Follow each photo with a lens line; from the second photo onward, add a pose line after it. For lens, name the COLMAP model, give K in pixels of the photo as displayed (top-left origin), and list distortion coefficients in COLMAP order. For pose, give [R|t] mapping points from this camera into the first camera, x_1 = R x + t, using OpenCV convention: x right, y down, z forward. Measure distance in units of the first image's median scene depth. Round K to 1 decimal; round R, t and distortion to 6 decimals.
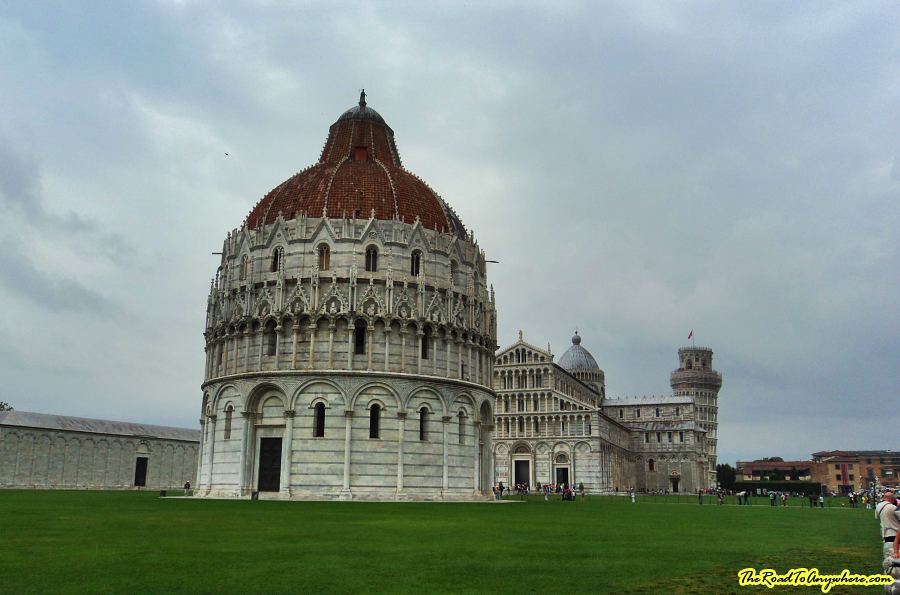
lens RADIAL K [[817.0, 0, 450.0], [0, 817.0, 297.5], [0, 0, 1]] dist [-0.048822, -0.000072]
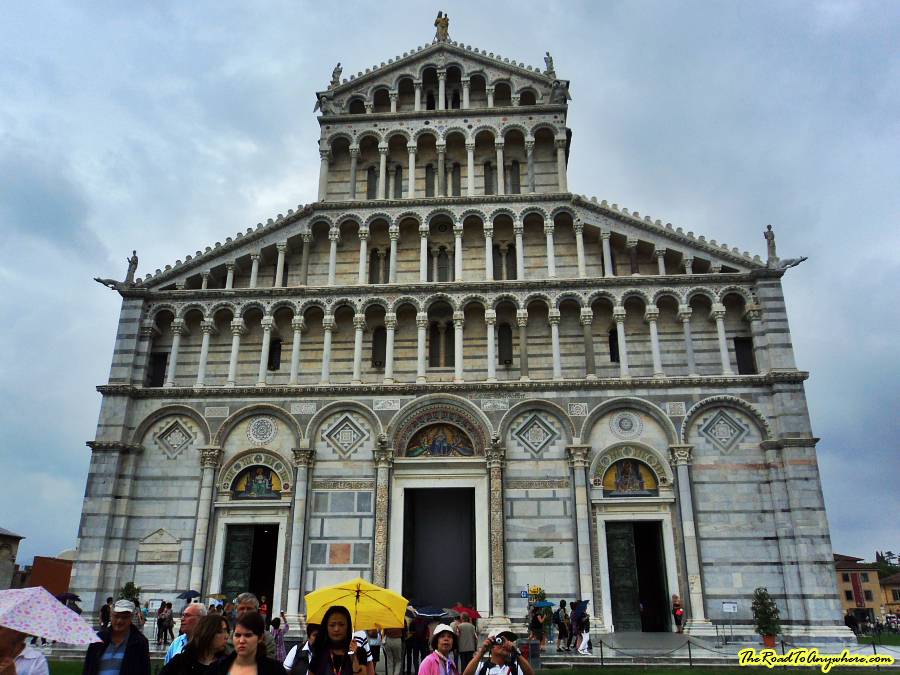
lens RADIAL K [[724.9, 0, 450.0], [0, 724.9, 337.5], [0, 0, 1]] dist [-0.008714, -0.002429]
pose [[0.954350, 0.098851, 0.281858, 0.031851], [-0.060288, 0.987976, -0.142366, 0.182332], [-0.292542, 0.118874, 0.948835, 0.788578]]
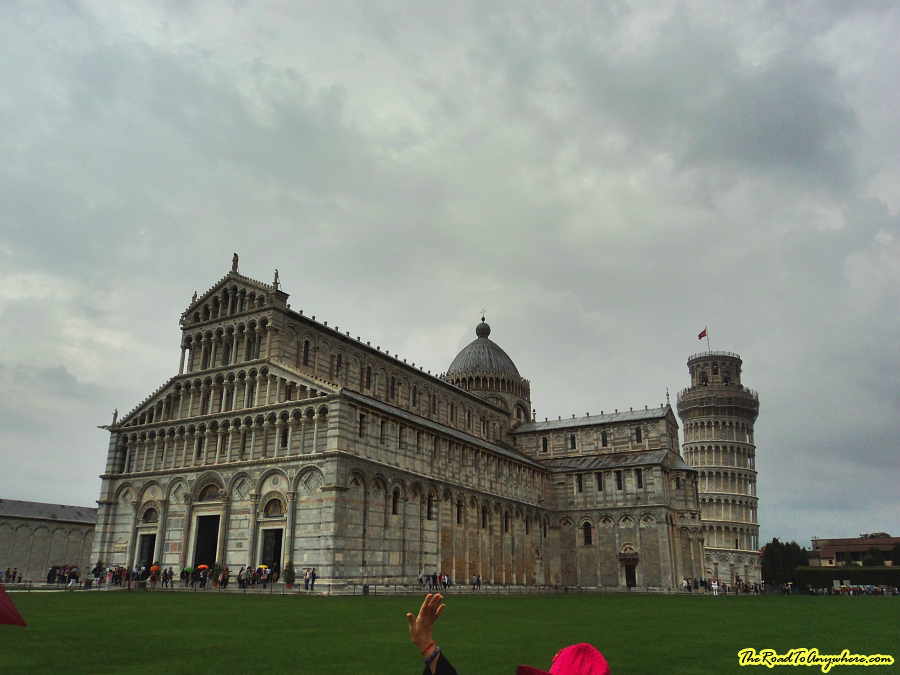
lens RADIAL K [[741.8, 0, 450.0], [0, 741.8, 337.5], [0, 0, 1]] dist [-0.006434, -0.002676]
pose [[0.985020, -0.057227, -0.162665, 0.289032], [0.042487, 0.994788, -0.092691, 0.140016], [0.167121, 0.084391, 0.982318, 0.583802]]
